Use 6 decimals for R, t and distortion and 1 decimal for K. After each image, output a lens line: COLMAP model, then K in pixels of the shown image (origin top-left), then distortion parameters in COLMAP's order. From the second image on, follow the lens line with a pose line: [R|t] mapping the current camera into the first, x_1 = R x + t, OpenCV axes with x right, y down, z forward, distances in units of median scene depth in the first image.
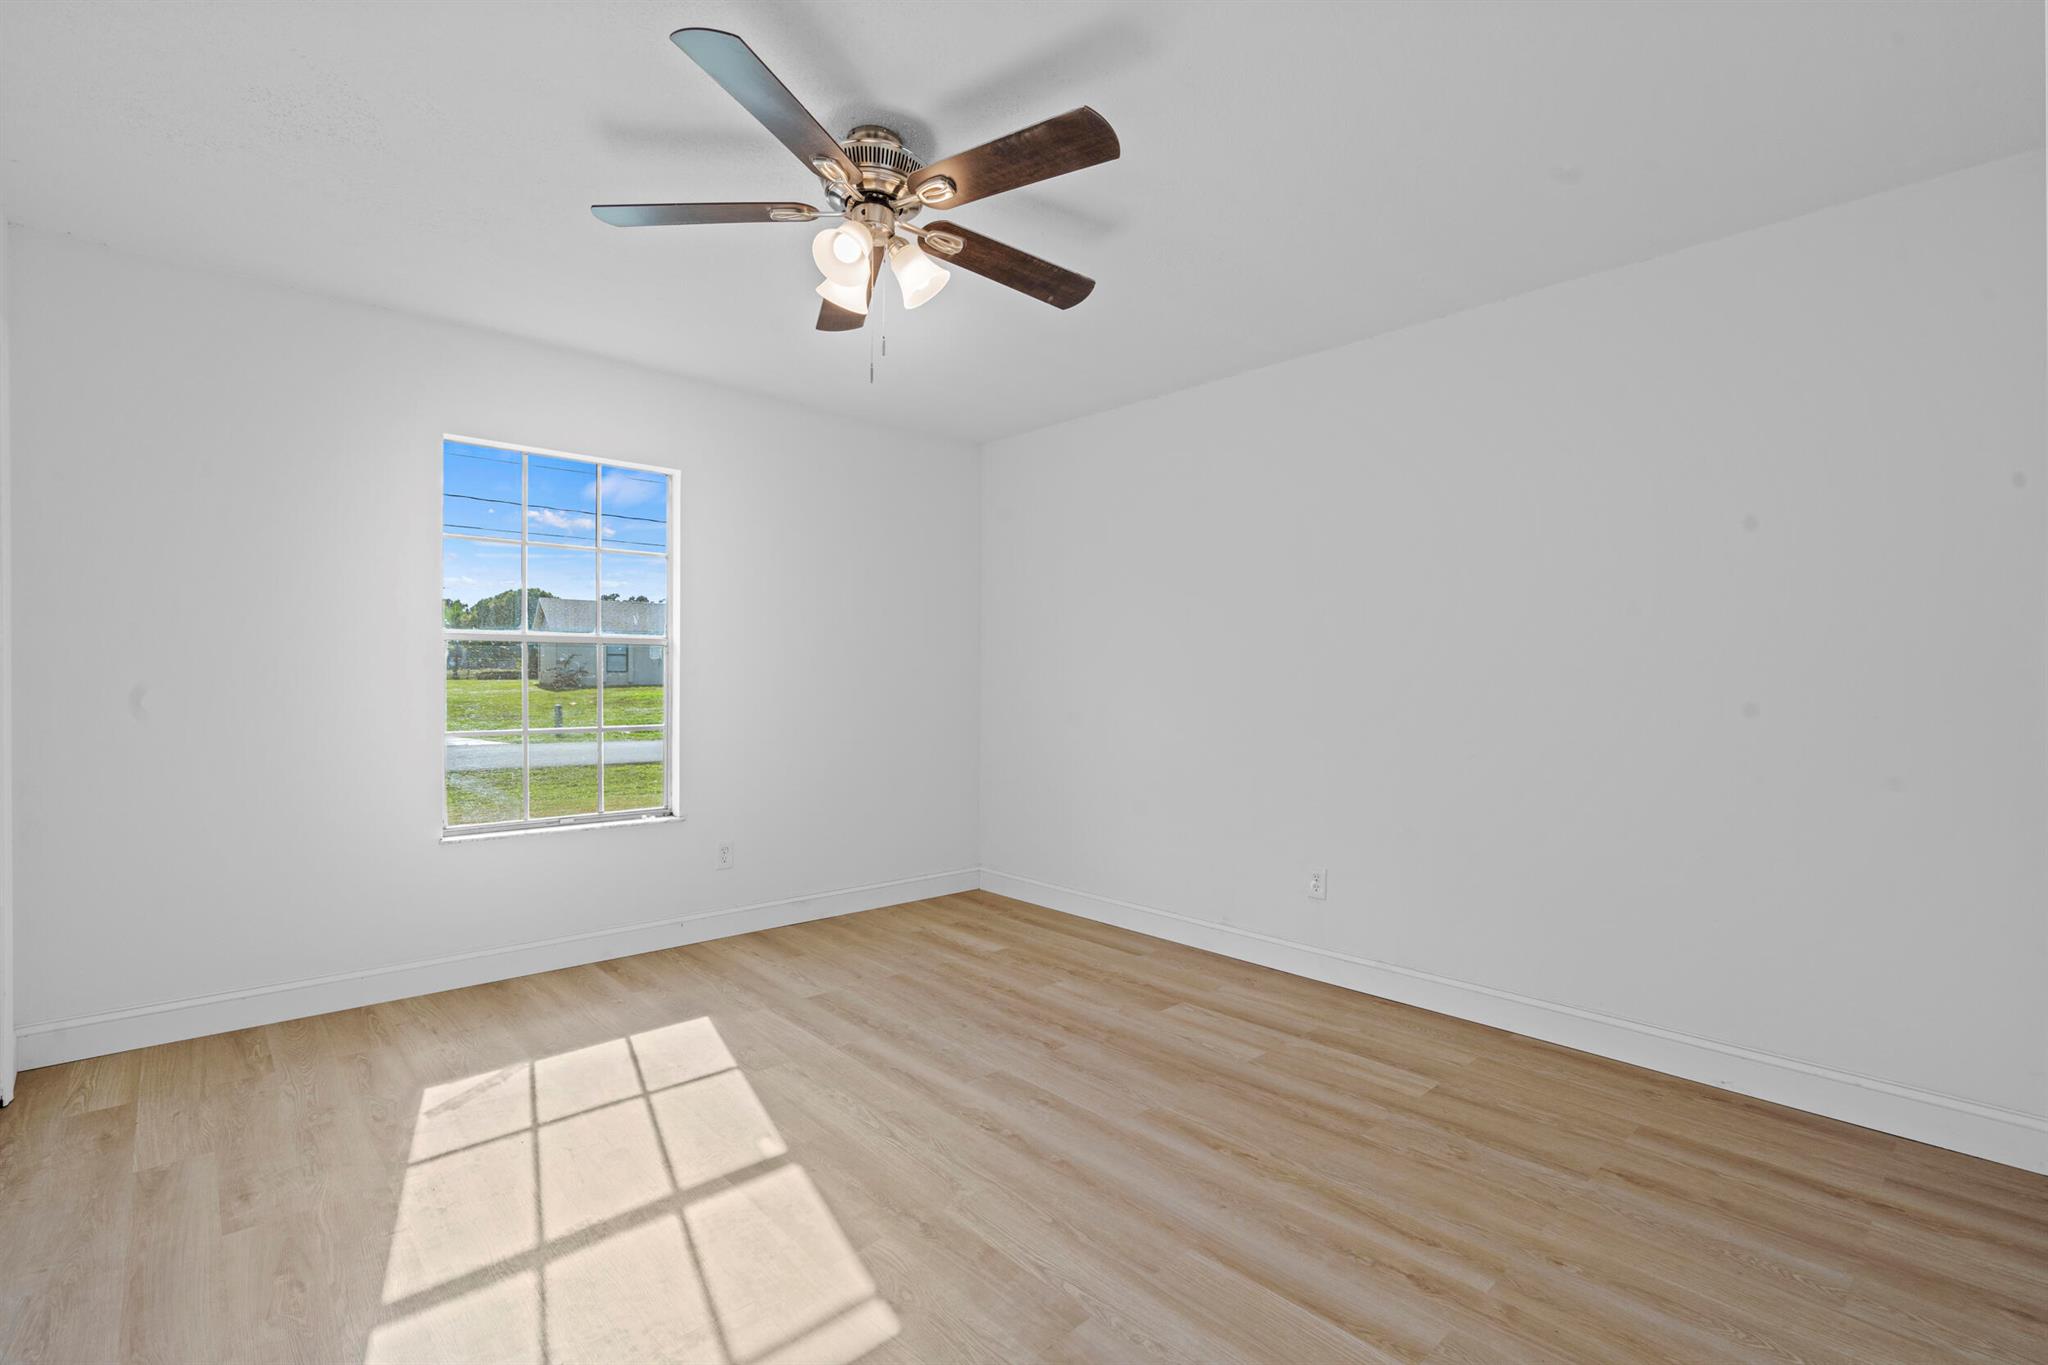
lens RADIAL K [[896.3, 0, 1024.0], [0, 896.3, 682.5], [0, 0, 1]] dist [0.000086, -0.000208]
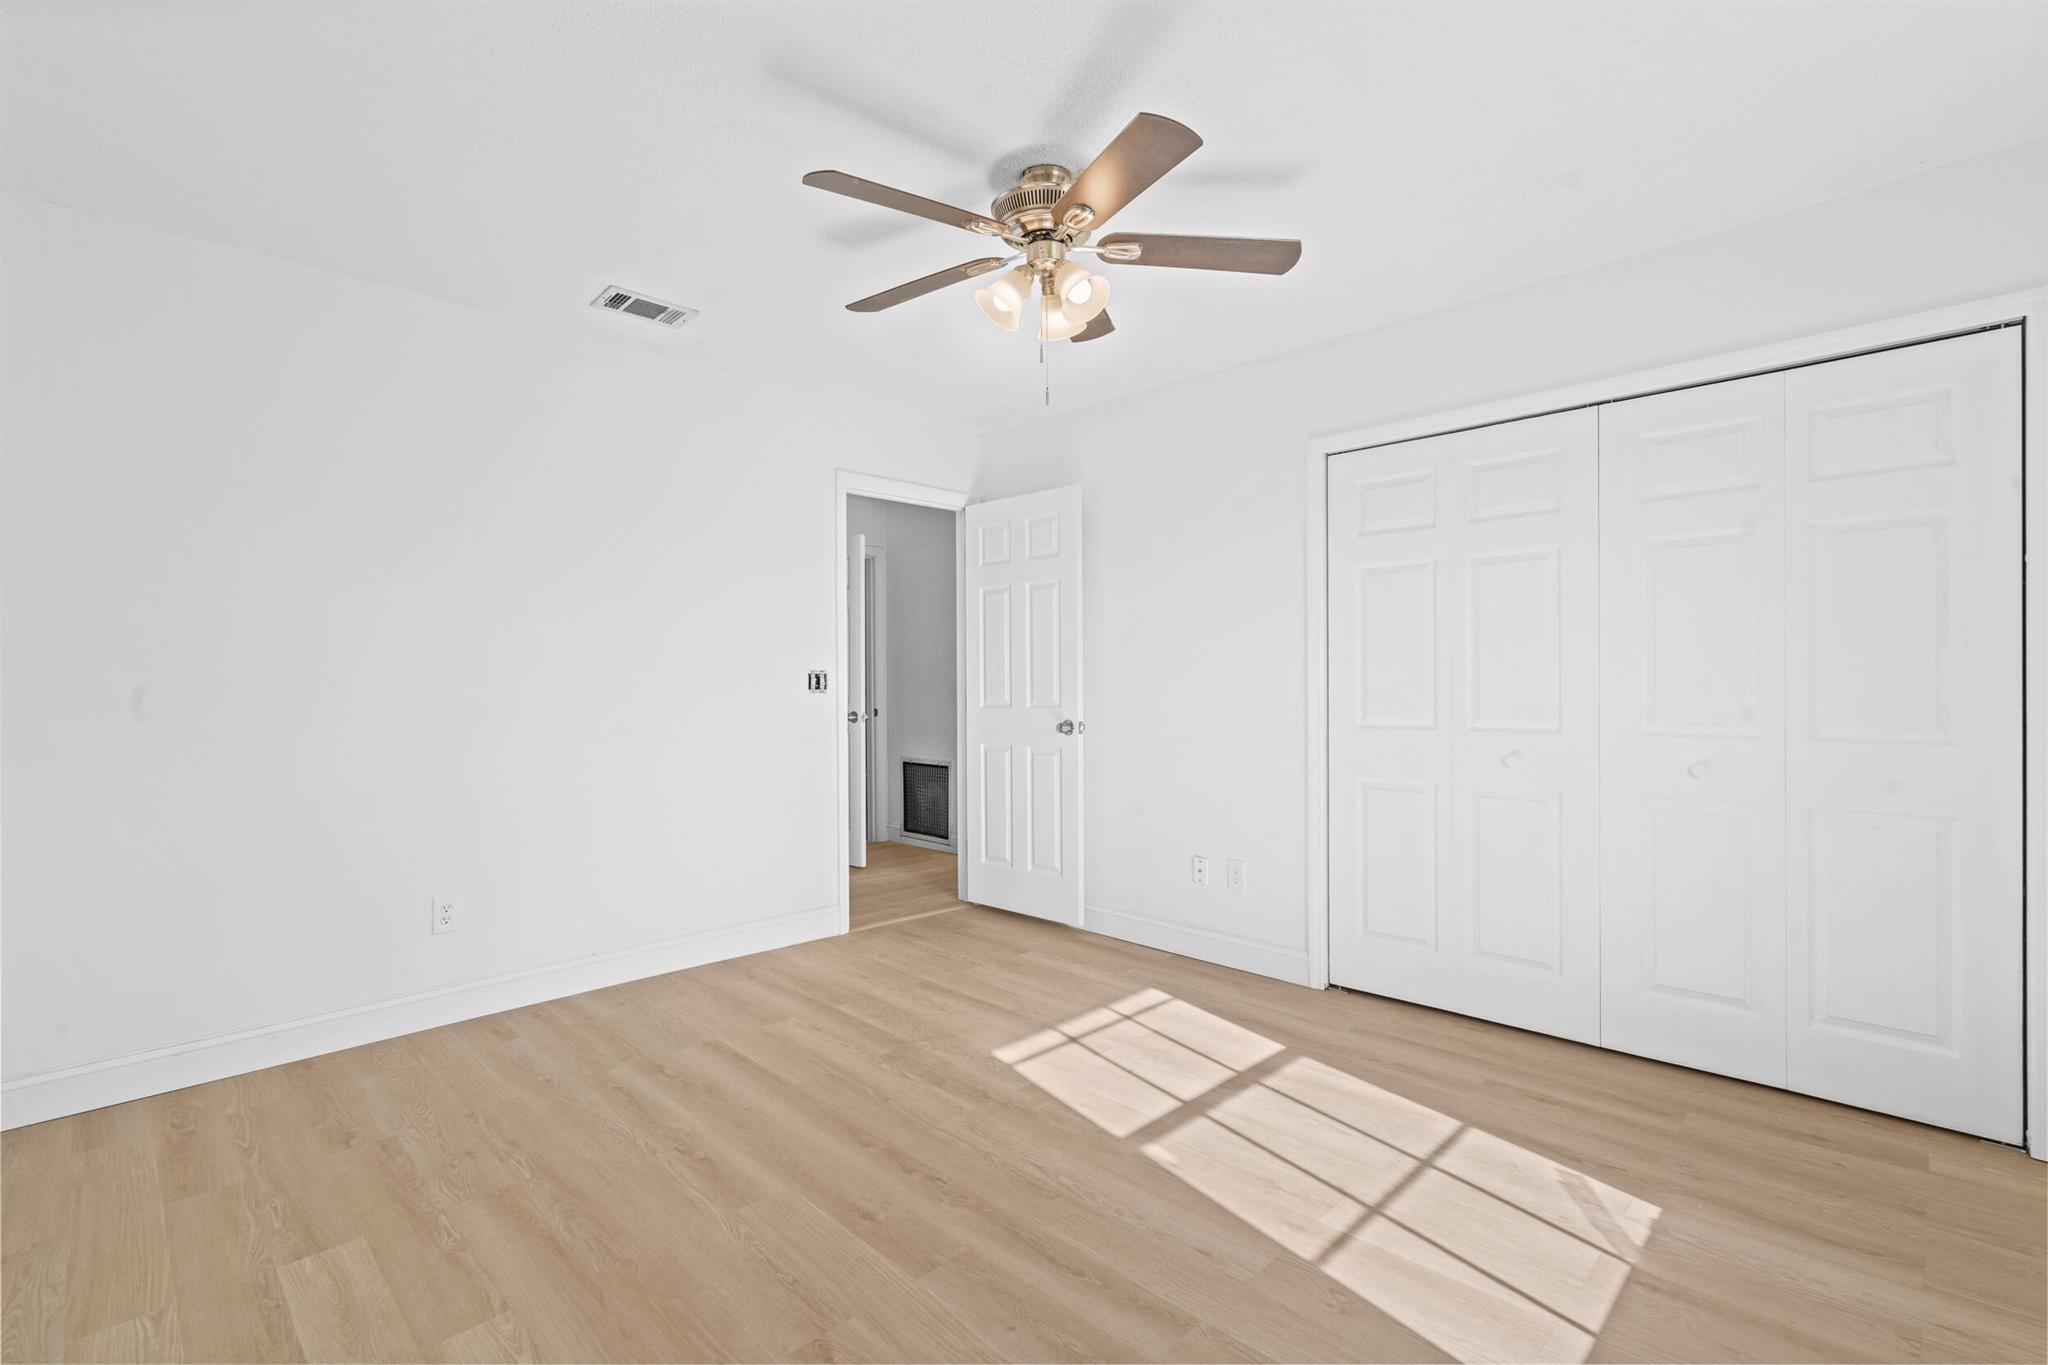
lens RADIAL K [[937.3, 0, 1026.3], [0, 937.3, 670.9], [0, 0, 1]] dist [0.000798, -0.000002]
pose [[-0.998894, -0.001099, -0.047015, -0.073338], [-0.000559, 0.999934, -0.011508, -0.002063], [0.047025, -0.011469, -0.998828, 1.703086]]
